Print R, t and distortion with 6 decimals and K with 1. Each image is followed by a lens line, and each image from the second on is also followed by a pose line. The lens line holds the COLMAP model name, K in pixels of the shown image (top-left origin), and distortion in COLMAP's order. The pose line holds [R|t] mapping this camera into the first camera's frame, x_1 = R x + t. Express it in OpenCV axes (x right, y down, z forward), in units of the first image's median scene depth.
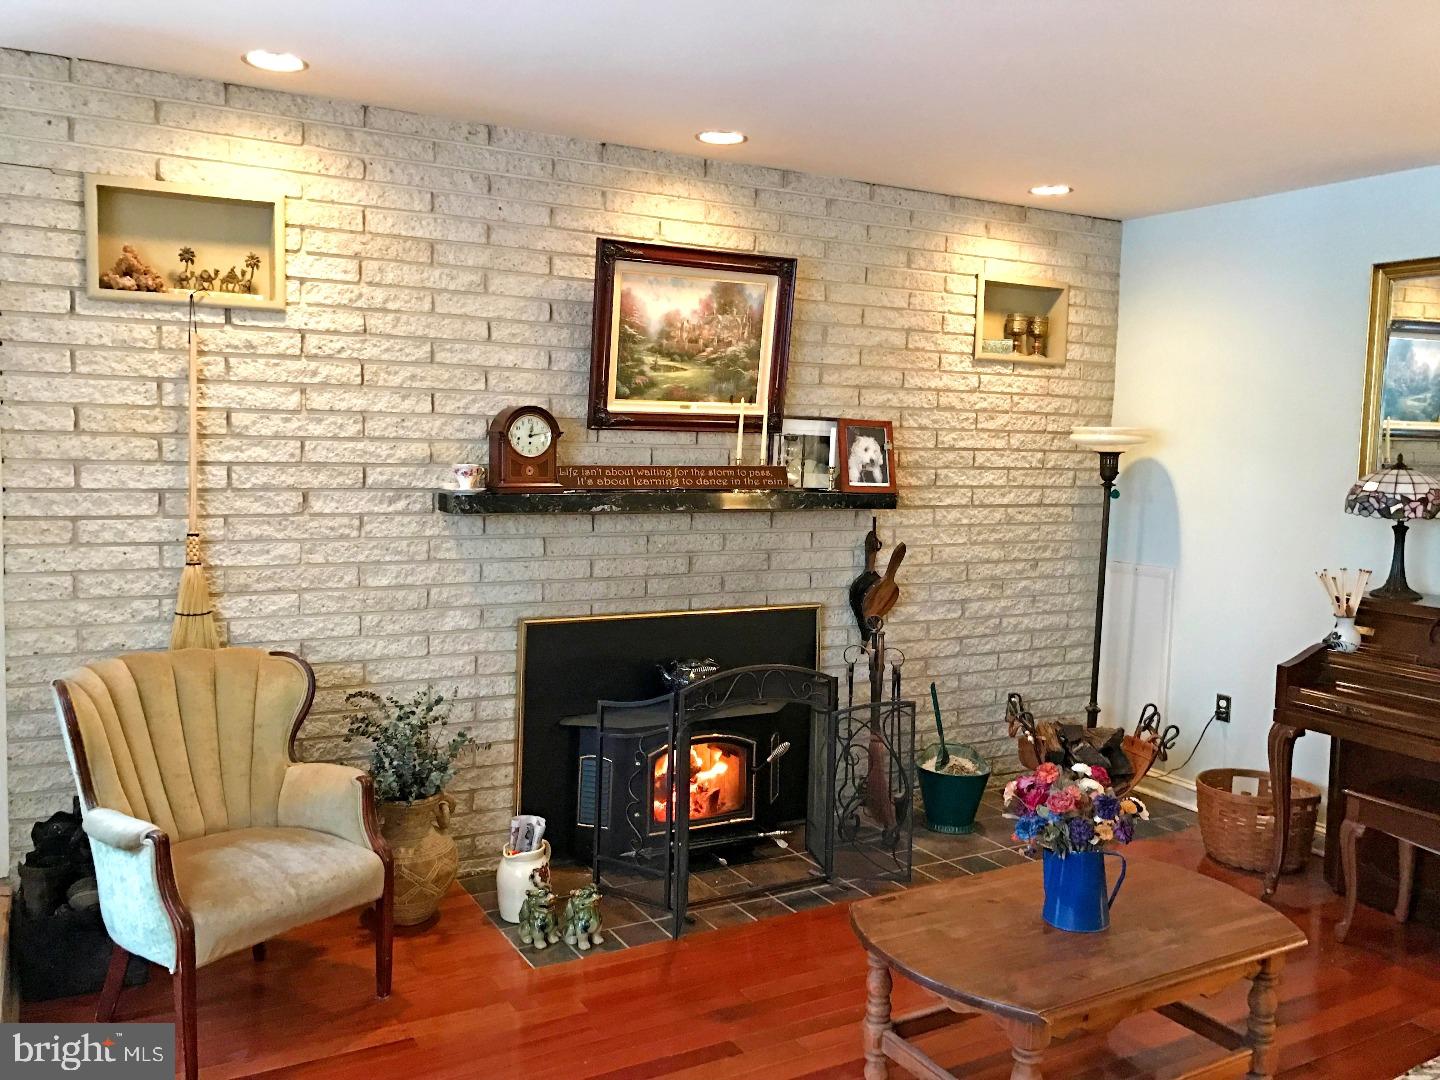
lens RADIAL K [[1210.2, 0, 713.3], [0, 1210.2, 537.8], [0, 0, 1]] dist [0.026814, -0.040749]
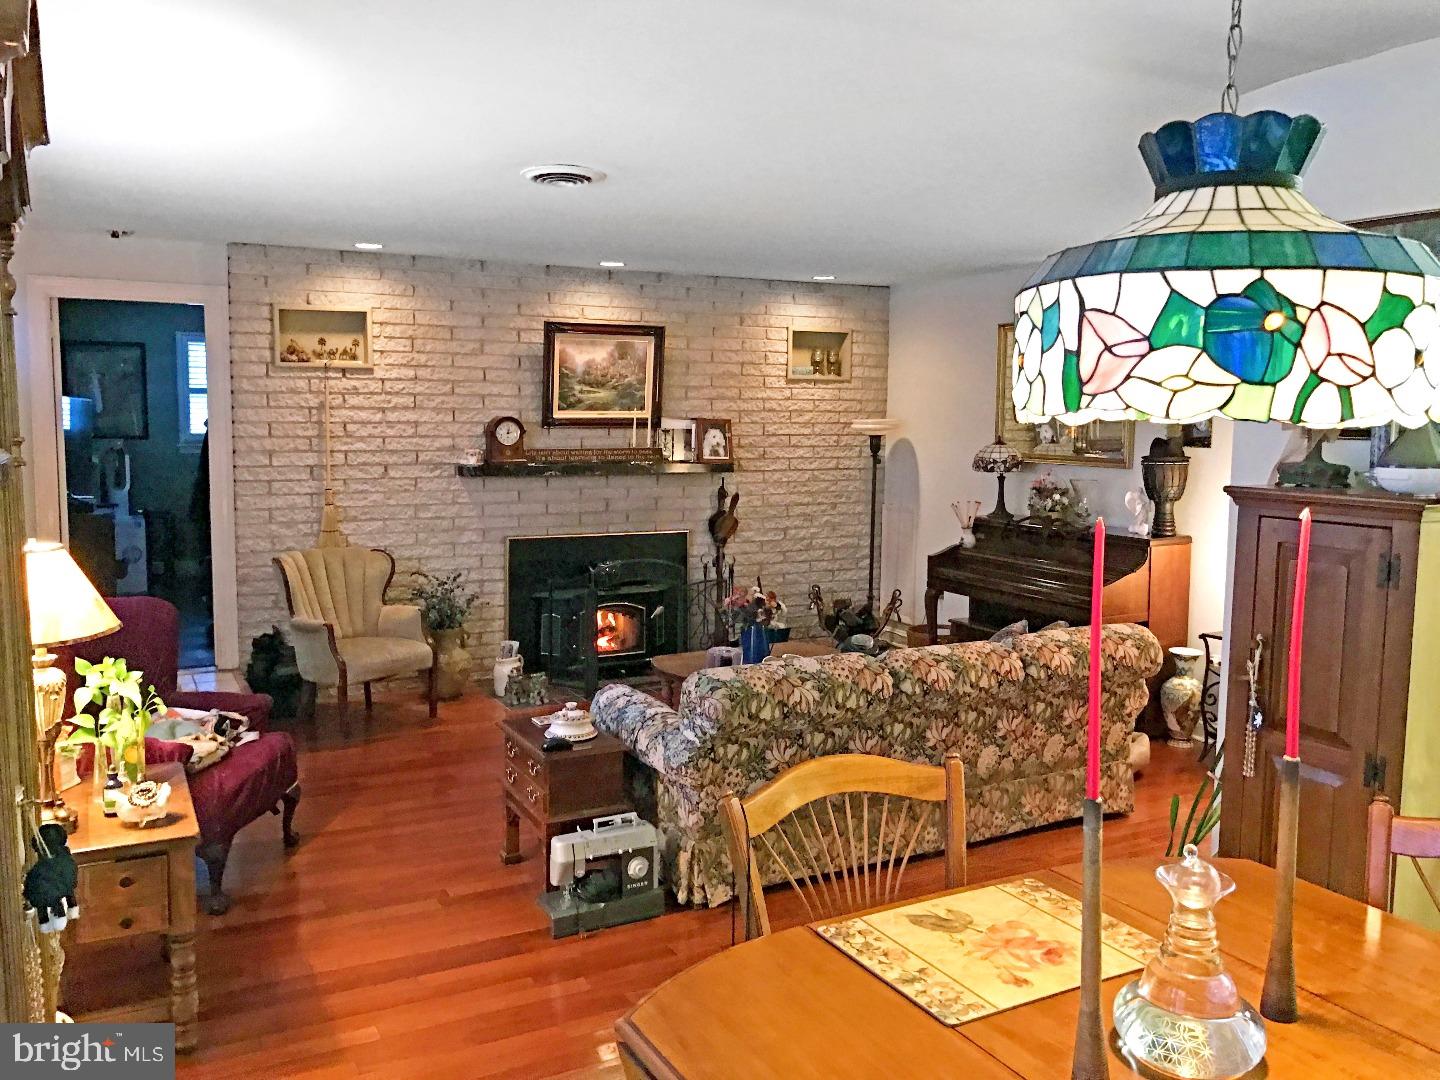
lens RADIAL K [[1210.2, 0, 731.0], [0, 1210.2, 544.3], [0, 0, 1]] dist [0.026814, -0.040749]
pose [[0.999792, -0.013799, -0.014990, 0.203036], [0.014179, 0.999573, 0.025546, 0.039111], [0.014631, -0.025753, 0.999561, -0.792463]]
